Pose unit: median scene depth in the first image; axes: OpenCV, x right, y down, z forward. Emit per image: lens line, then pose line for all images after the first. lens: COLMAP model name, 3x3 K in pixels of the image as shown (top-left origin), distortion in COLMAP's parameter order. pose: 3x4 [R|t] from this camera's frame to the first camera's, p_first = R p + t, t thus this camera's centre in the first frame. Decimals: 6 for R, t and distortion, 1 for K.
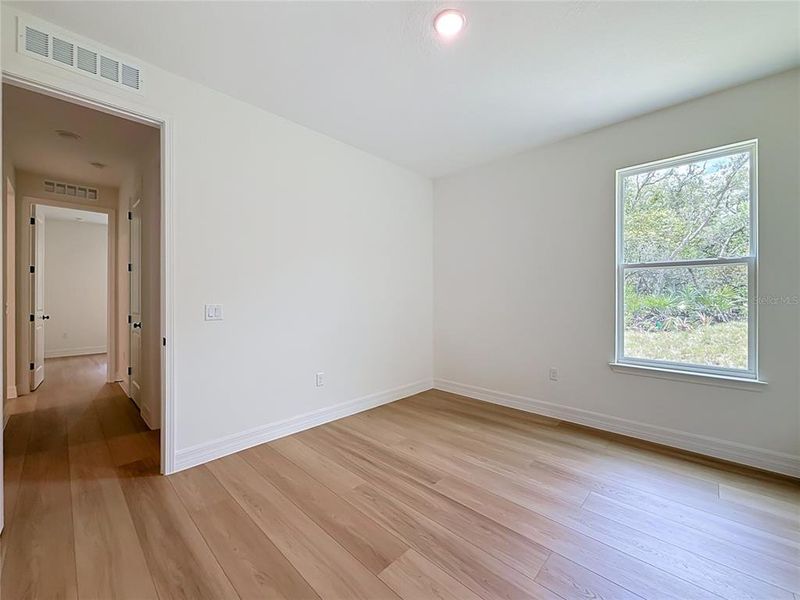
lens RADIAL K [[324.5, 0, 407.0], [0, 324.5, 295.5], [0, 0, 1]] dist [0.000071, -0.000063]
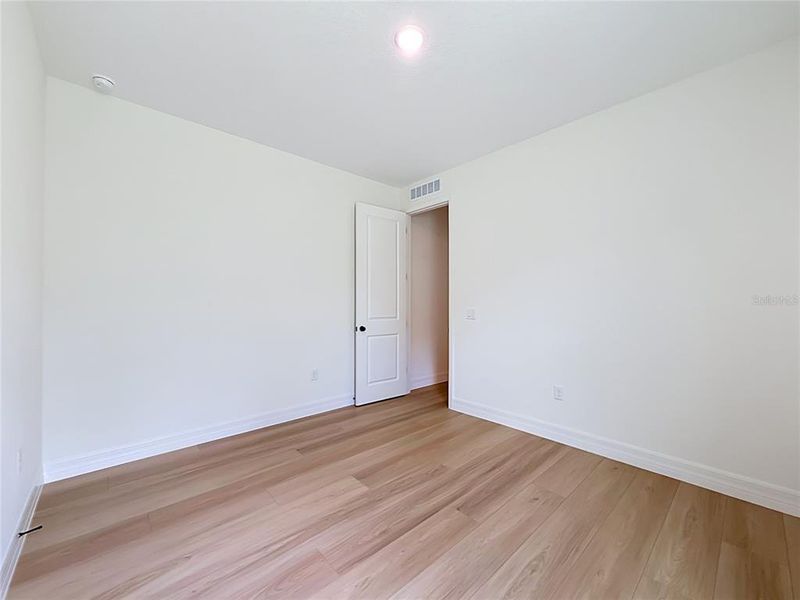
lens RADIAL K [[324.5, 0, 398.4], [0, 324.5, 300.9], [0, 0, 1]] dist [0.000071, -0.000063]
pose [[-0.087844, -0.011923, -0.996063, 0.873944], [0.004304, 0.999914, -0.012349, 0.011099], [0.996125, -0.005372, -0.087786, 0.802246]]
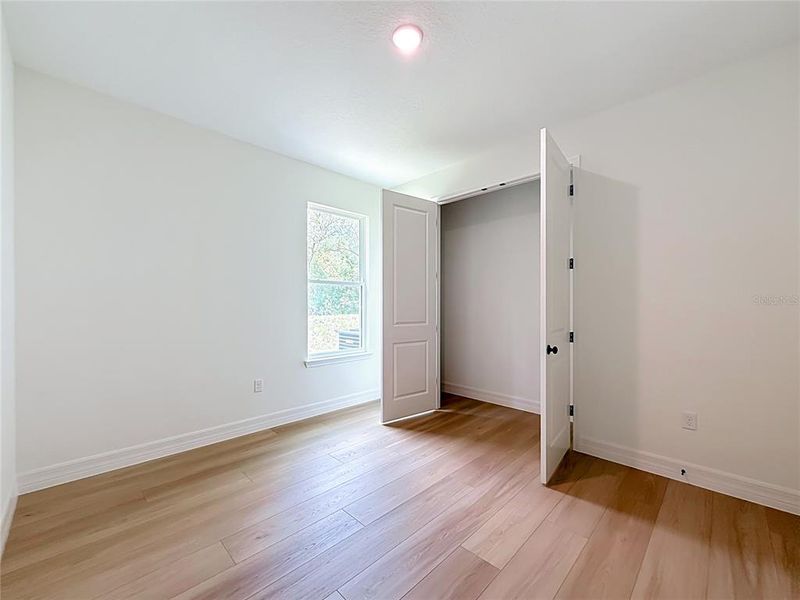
lens RADIAL K [[324.5, 0, 394.0], [0, 324.5, 300.1], [0, 0, 1]] dist [0.000071, -0.000063]
pose [[0.053183, 0.016780, 0.998444, -0.677783], [0.002188, 0.999854, -0.016920, 0.005986], [-0.998582, 0.003085, 0.053139, 0.745830]]
